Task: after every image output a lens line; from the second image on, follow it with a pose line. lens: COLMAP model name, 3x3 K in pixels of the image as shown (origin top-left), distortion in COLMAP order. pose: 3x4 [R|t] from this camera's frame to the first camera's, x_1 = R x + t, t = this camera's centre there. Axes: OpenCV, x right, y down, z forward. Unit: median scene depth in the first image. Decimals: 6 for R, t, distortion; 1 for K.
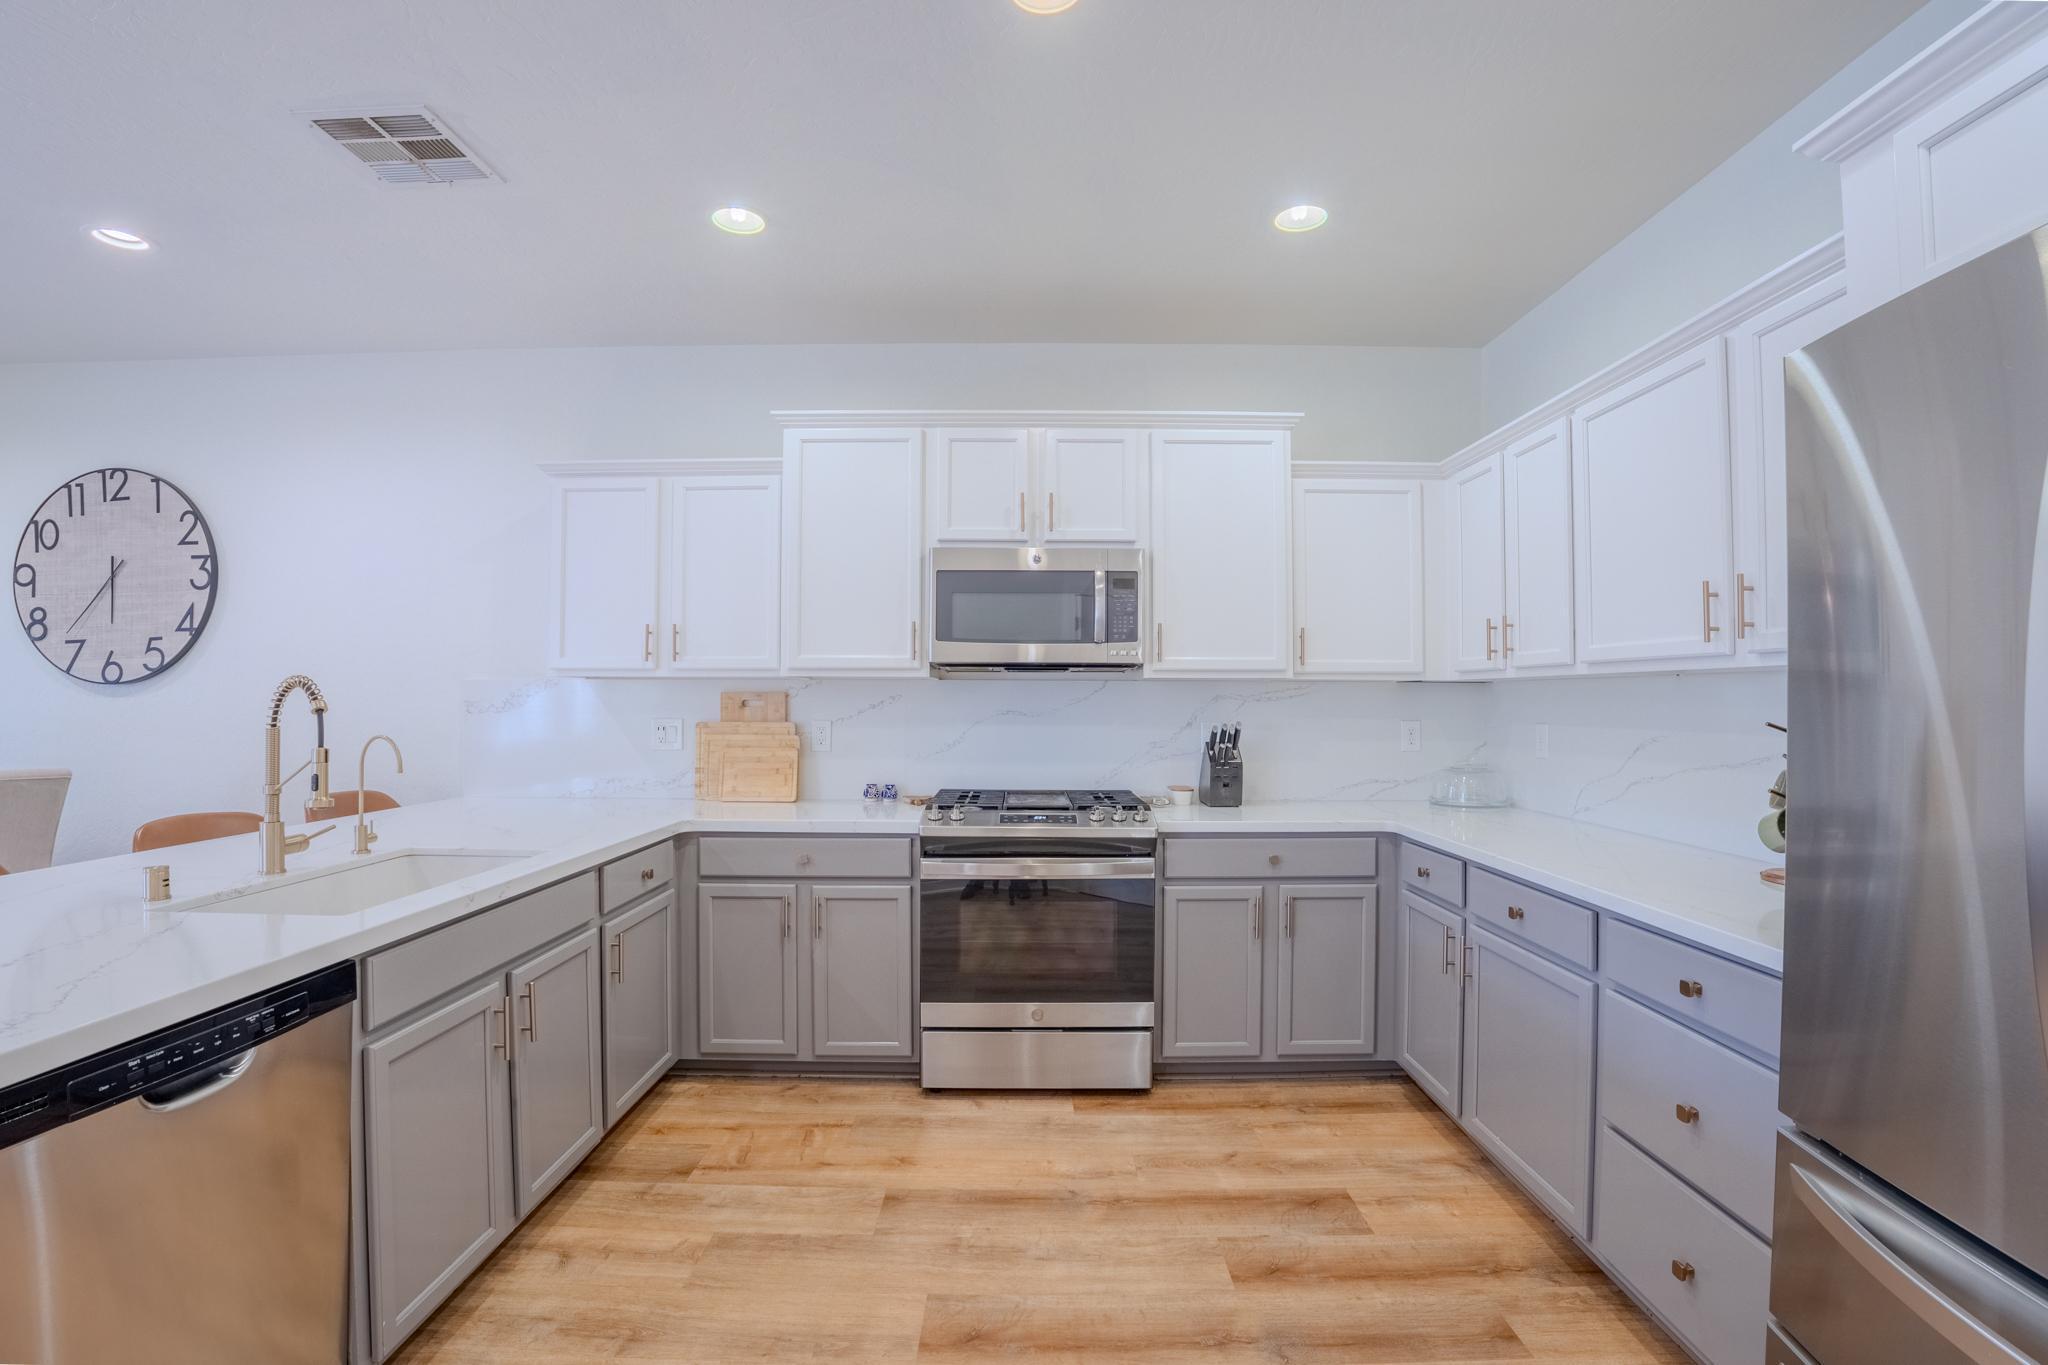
lens RADIAL K [[919.8, 0, 1032.4], [0, 919.8, 683.7], [0, 0, 1]] dist [-0.063276, 0.012049]
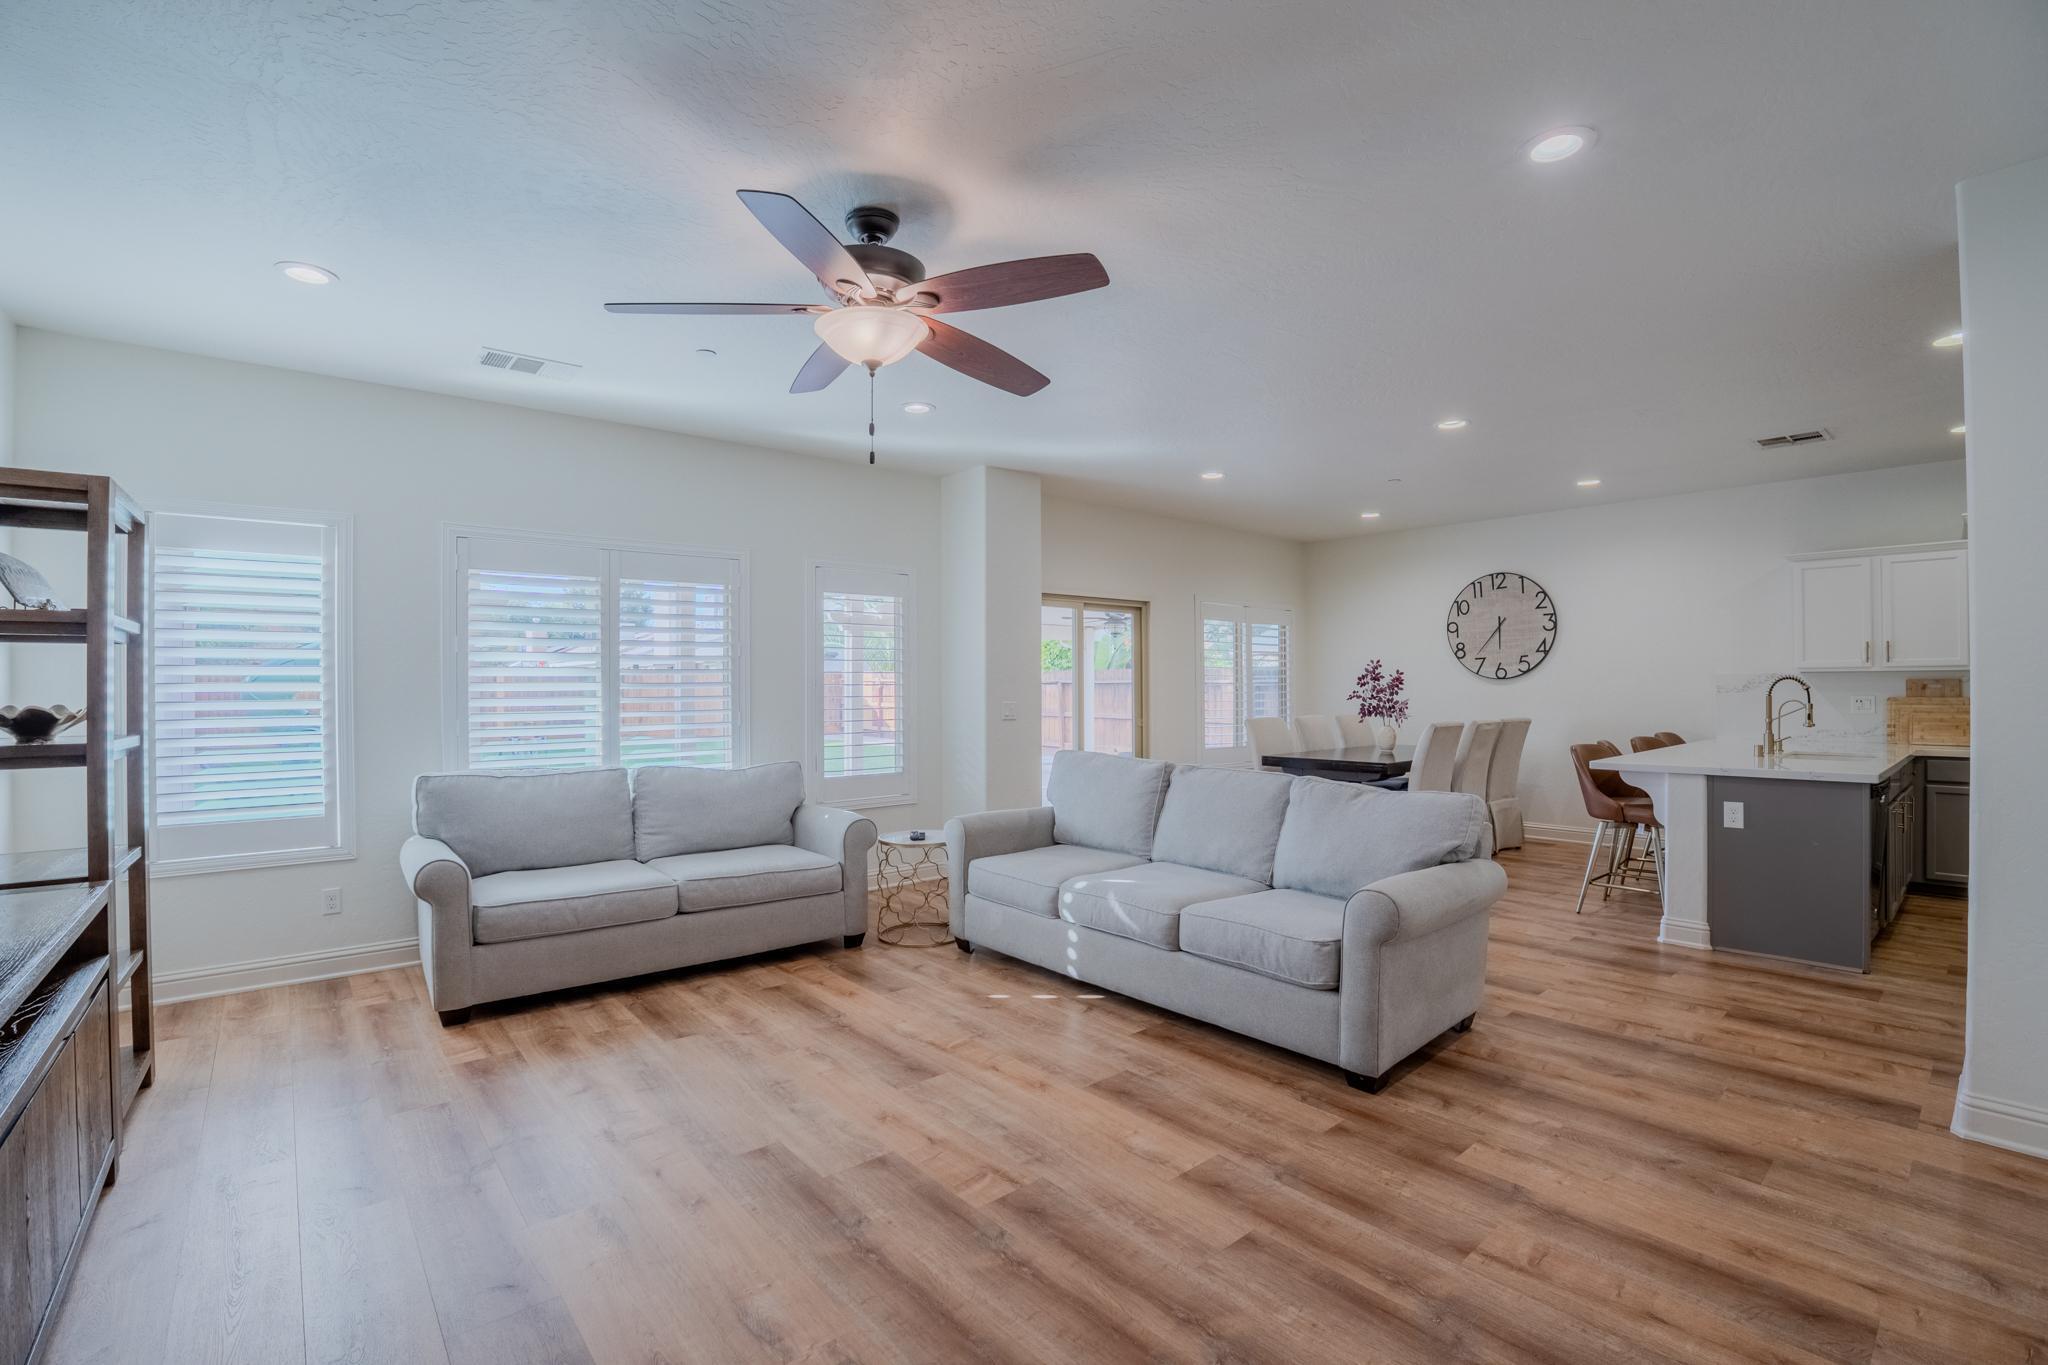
lens RADIAL K [[910.1, 0, 1024.0], [0, 910.1, 682.5], [0, 0, 1]] dist [-0.068193, 0.015218]
pose [[0.654807, -0.008941, -0.755743, -0.232068], [0.016470, 0.999861, 0.002442, -0.016736], [0.755617, -0.014046, 0.654863, -1.365533]]
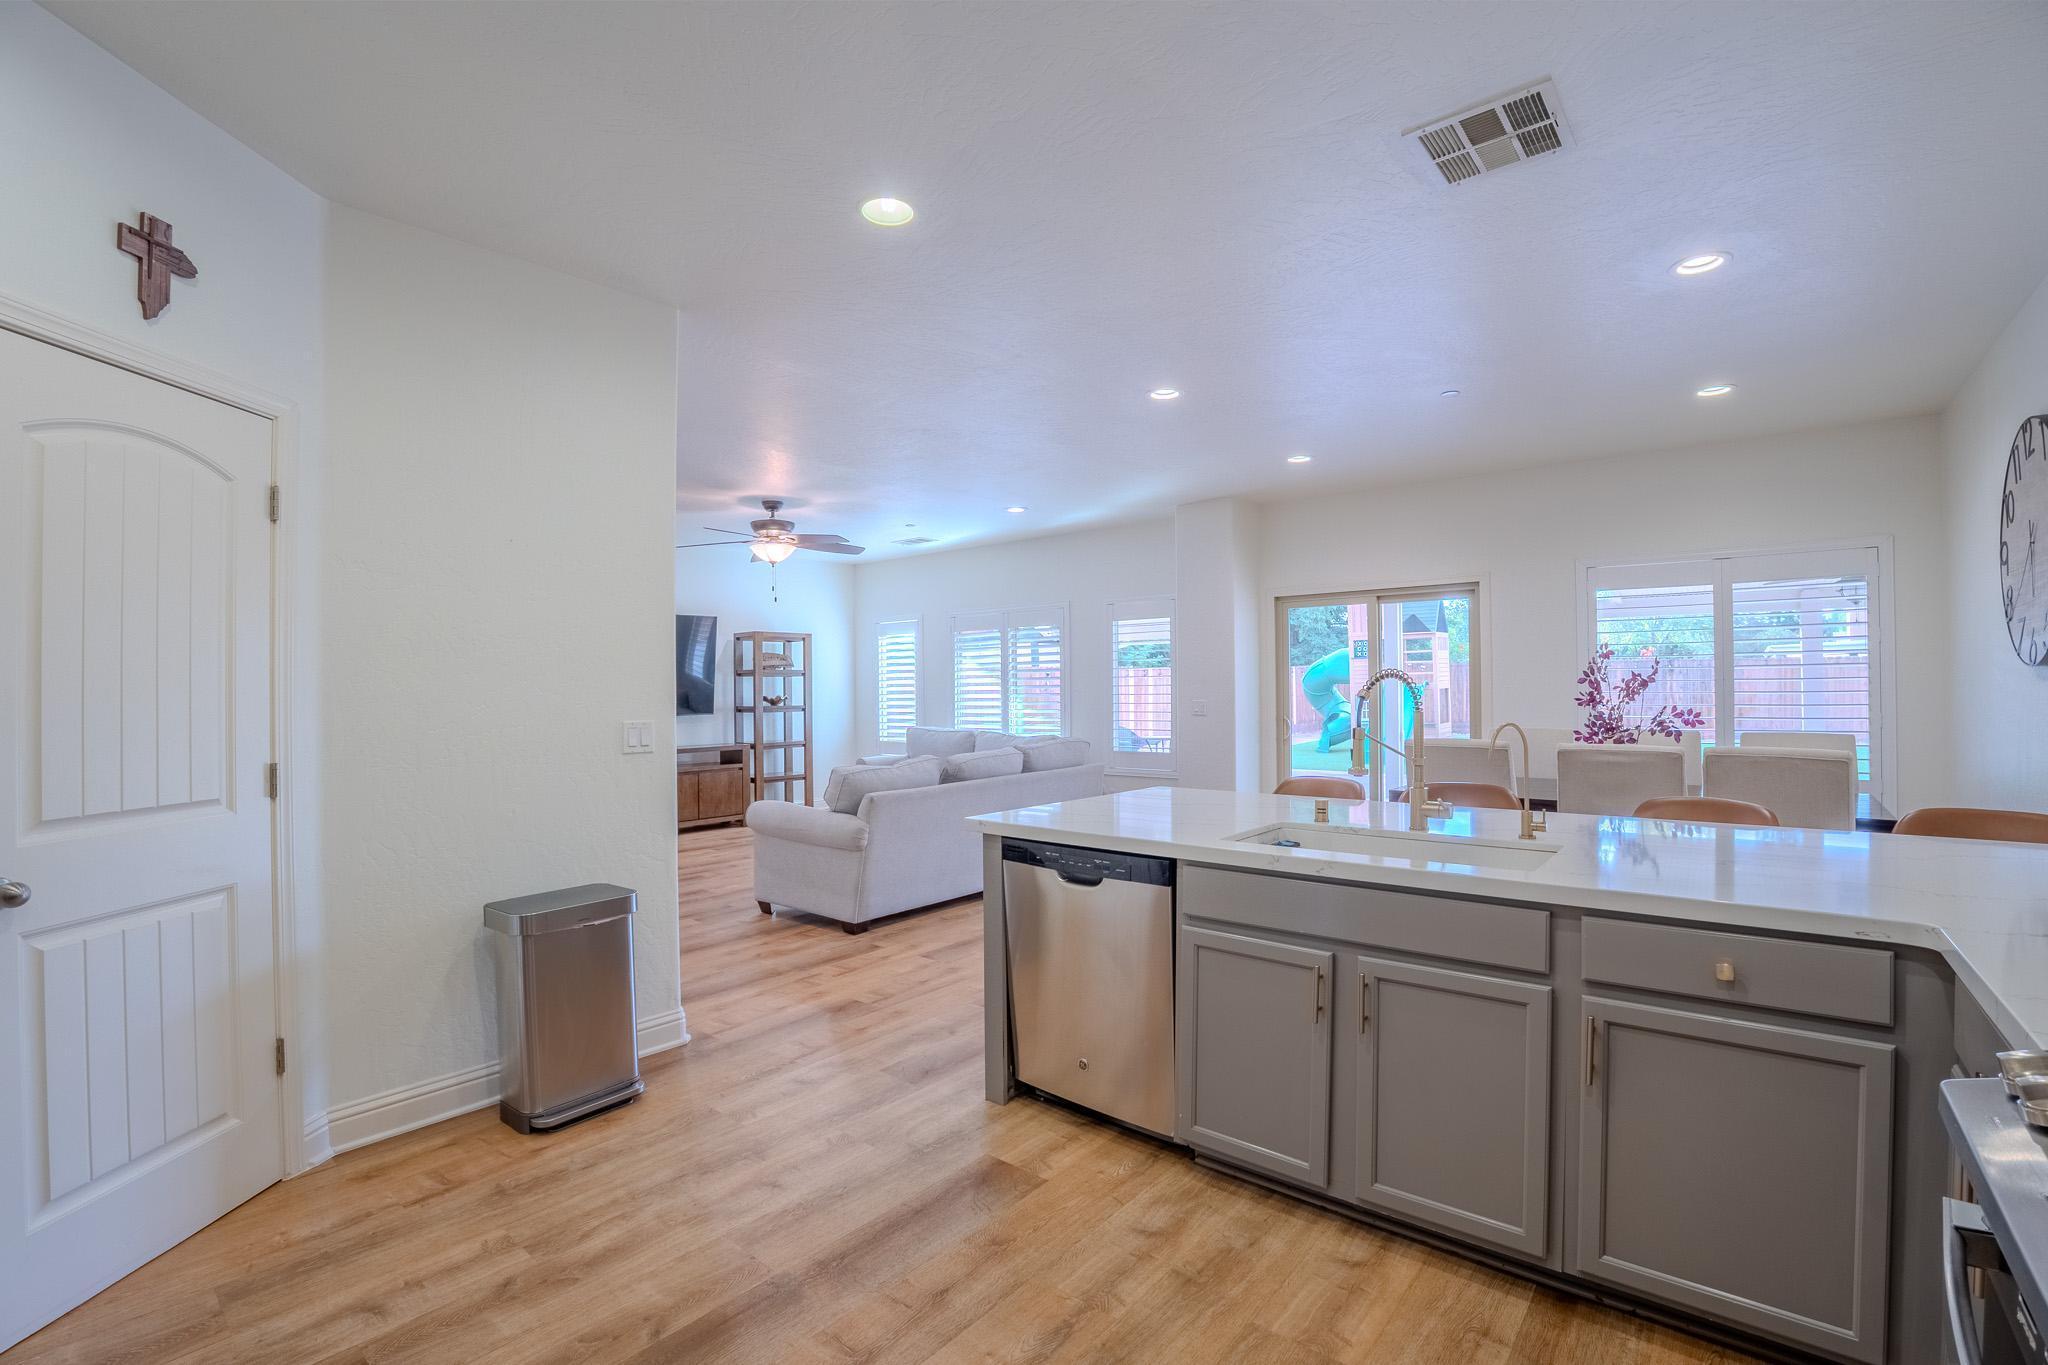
lens RADIAL K [[908.1, 0, 1020.1], [0, 908.1, 681.7], [0, 0, 1]] dist [-0.066445, 0.013334]
pose [[-0.640757, -0.000861, -0.767743, 0.280866], [0.019972, 0.999642, -0.017790, 0.012085], [0.767484, -0.026732, -0.640511, 0.852293]]
